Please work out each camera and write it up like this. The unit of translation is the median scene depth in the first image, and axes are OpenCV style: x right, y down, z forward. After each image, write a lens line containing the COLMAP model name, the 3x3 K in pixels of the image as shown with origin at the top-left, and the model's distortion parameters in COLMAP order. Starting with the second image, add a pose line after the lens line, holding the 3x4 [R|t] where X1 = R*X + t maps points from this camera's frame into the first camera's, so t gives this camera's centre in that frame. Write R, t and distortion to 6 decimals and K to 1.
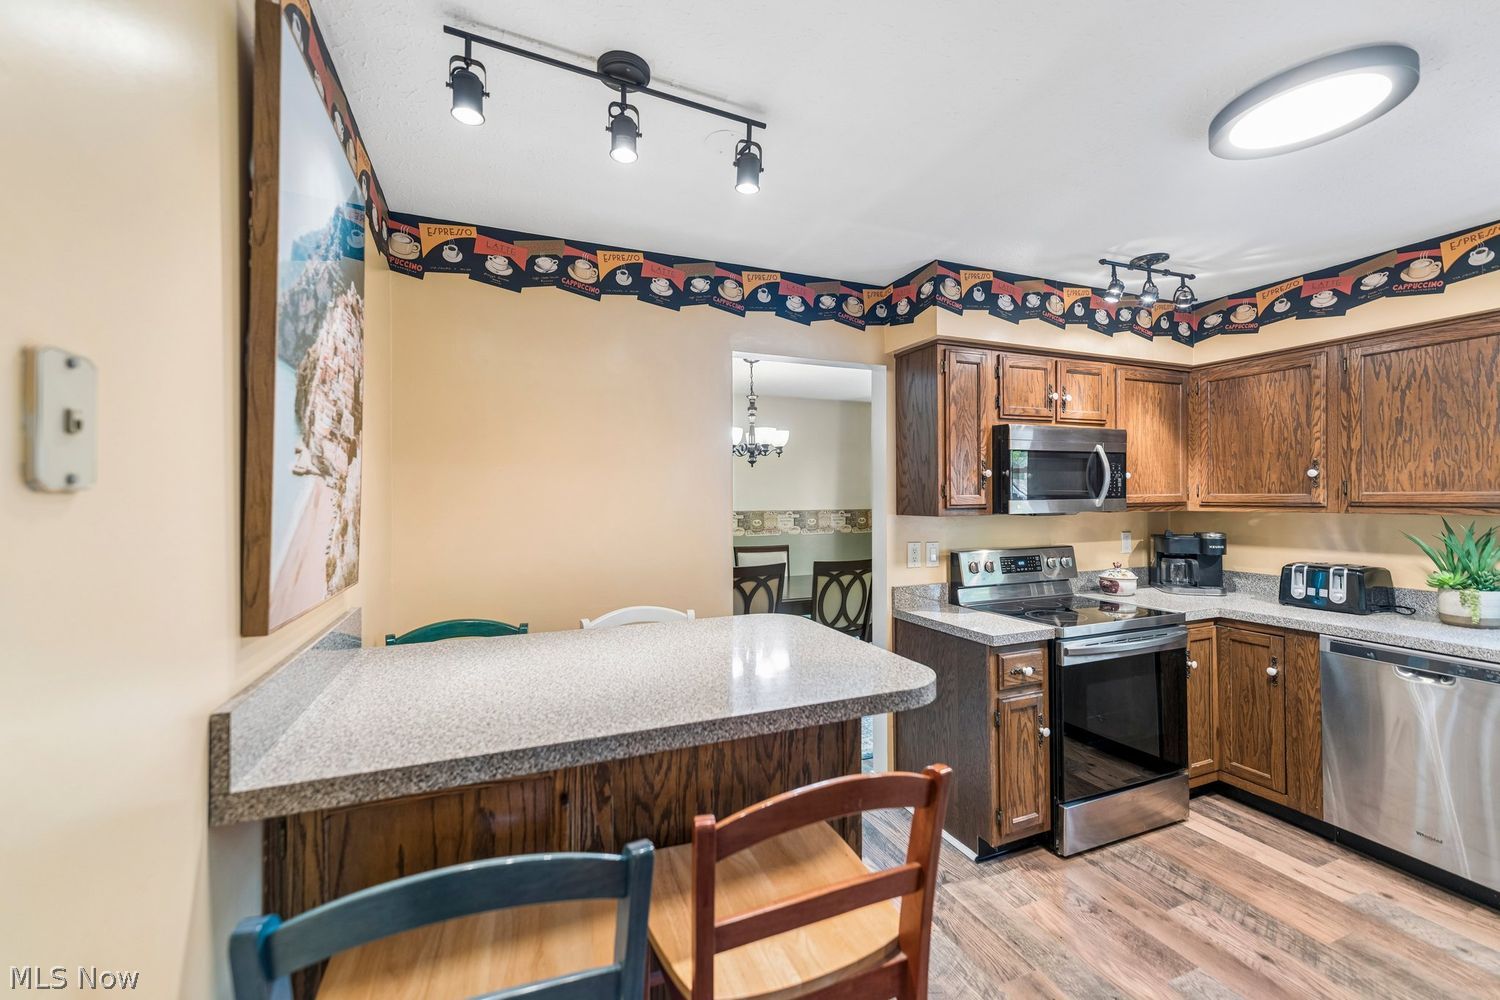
lens RADIAL K [[598.8, 0, 751.8], [0, 598.8, 495.5], [0, 0, 1]] dist [0.014257, 0.000129]
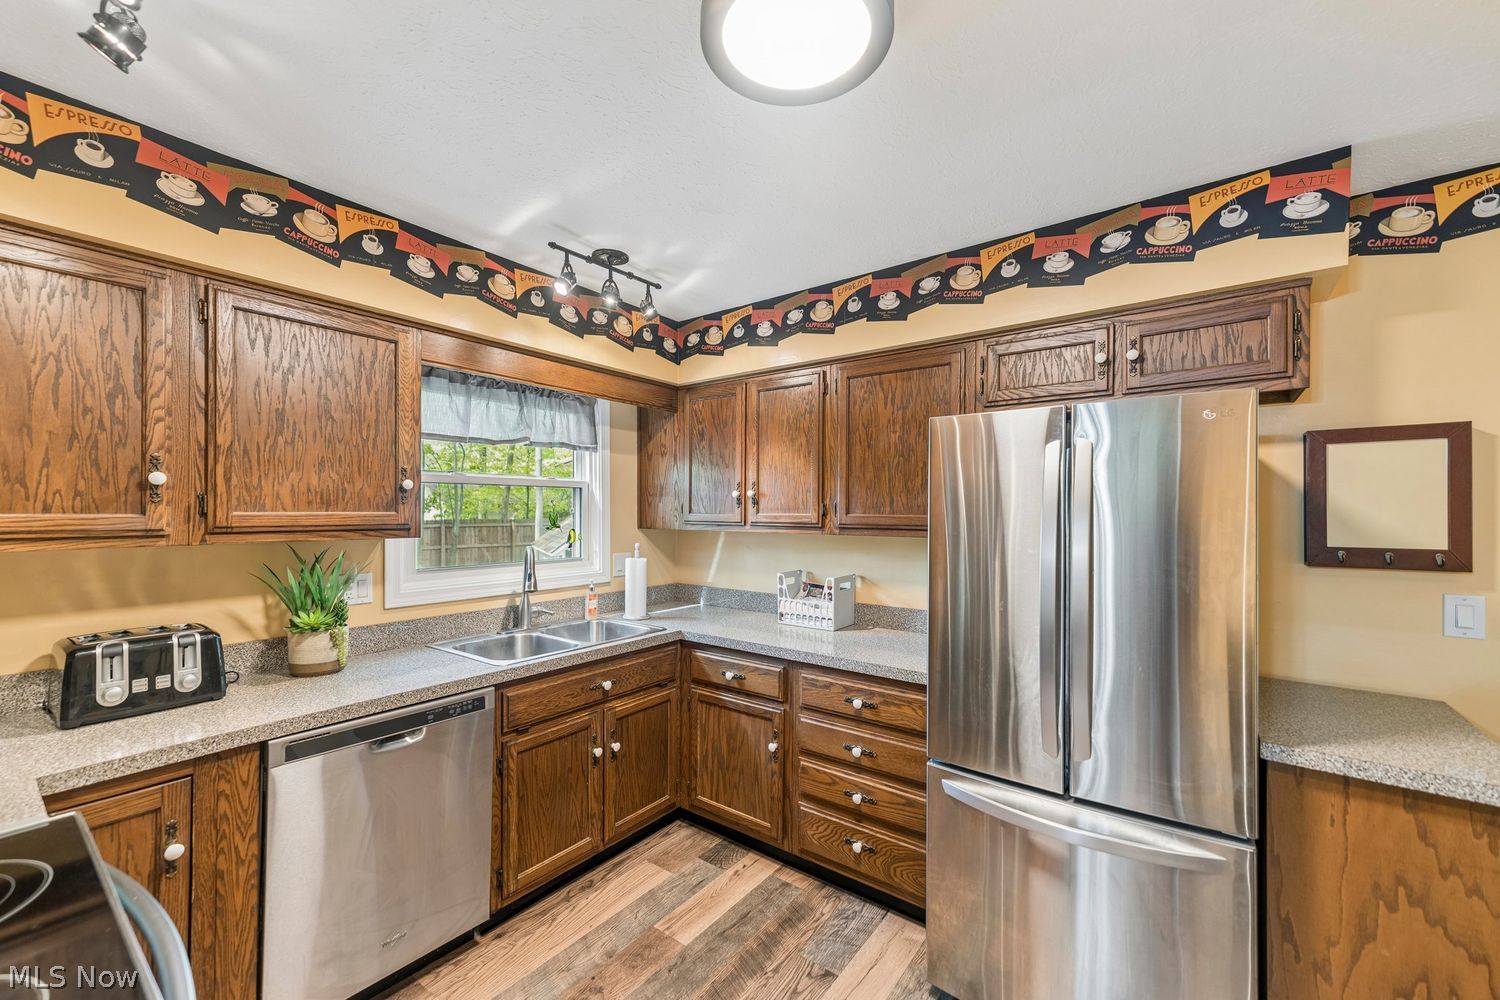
lens RADIAL K [[598.8, 0, 746.4], [0, 598.8, 508.0], [0, 0, 1]] dist [0.014257, 0.000129]
pose [[-0.506254, 0.006180, 0.862362, 0.151575], [-0.001123, 0.999969, -0.007825, -0.004954], [-0.862384, -0.004930, -0.506231, 0.865229]]
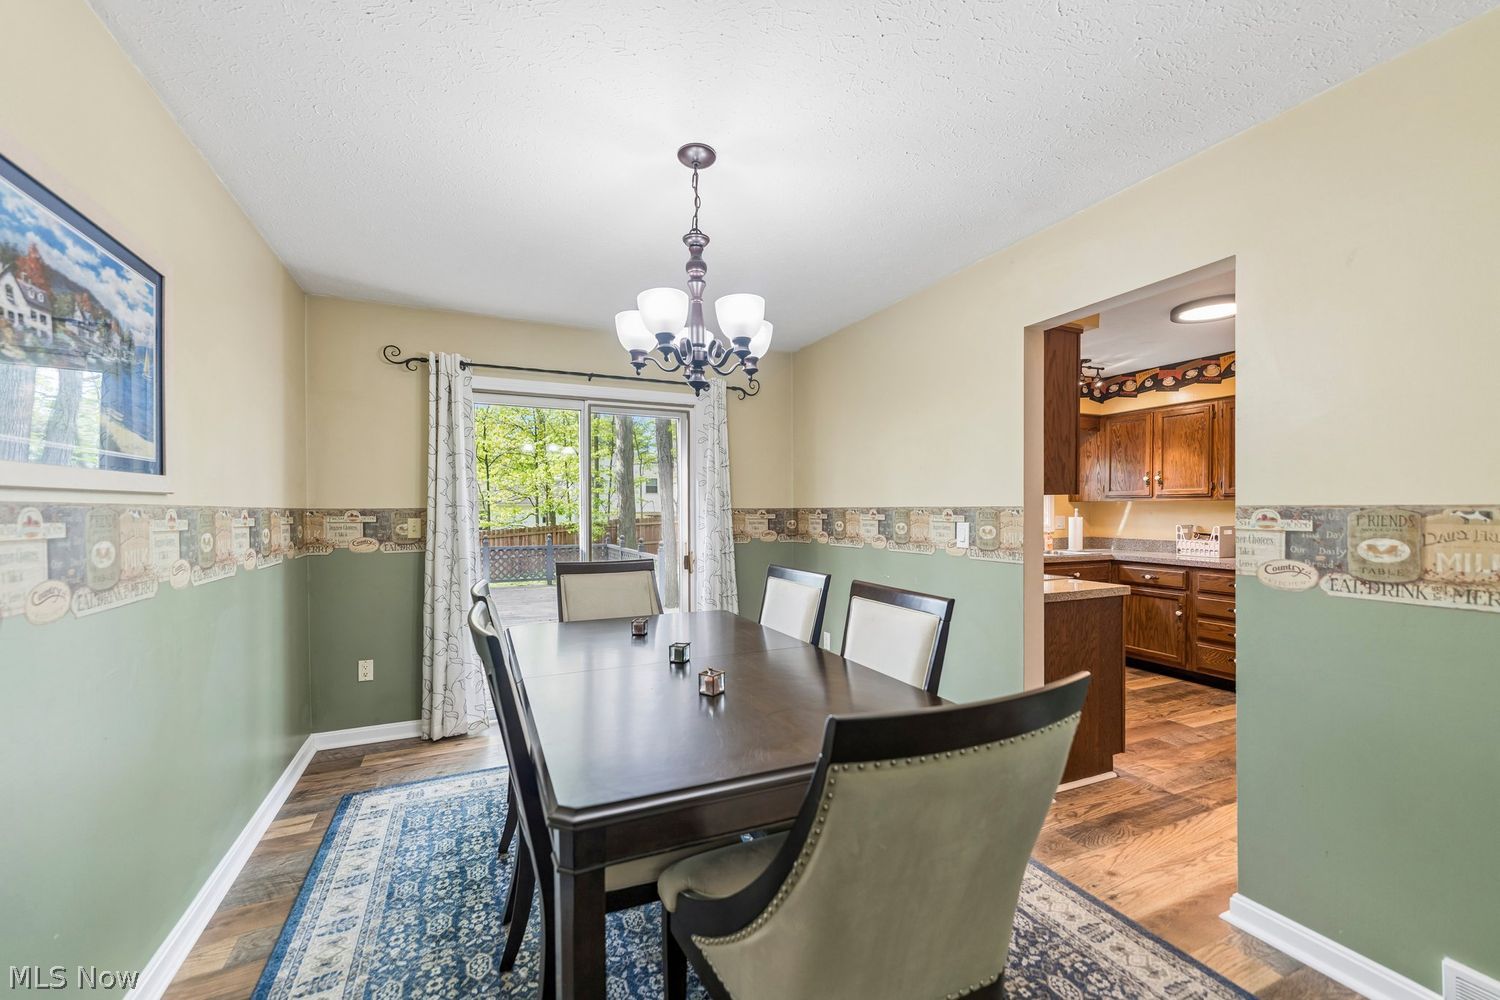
lens RADIAL K [[598.8, 0, 750.3], [0, 598.8, 512.0], [0, 0, 1]] dist [0.014257, 0.000129]
pose [[-0.039815, -0.001631, 0.999206, -0.064390], [-0.002271, 0.999996, 0.001542, 0.012313], [-0.999205, -0.002208, -0.039818, 1.055394]]
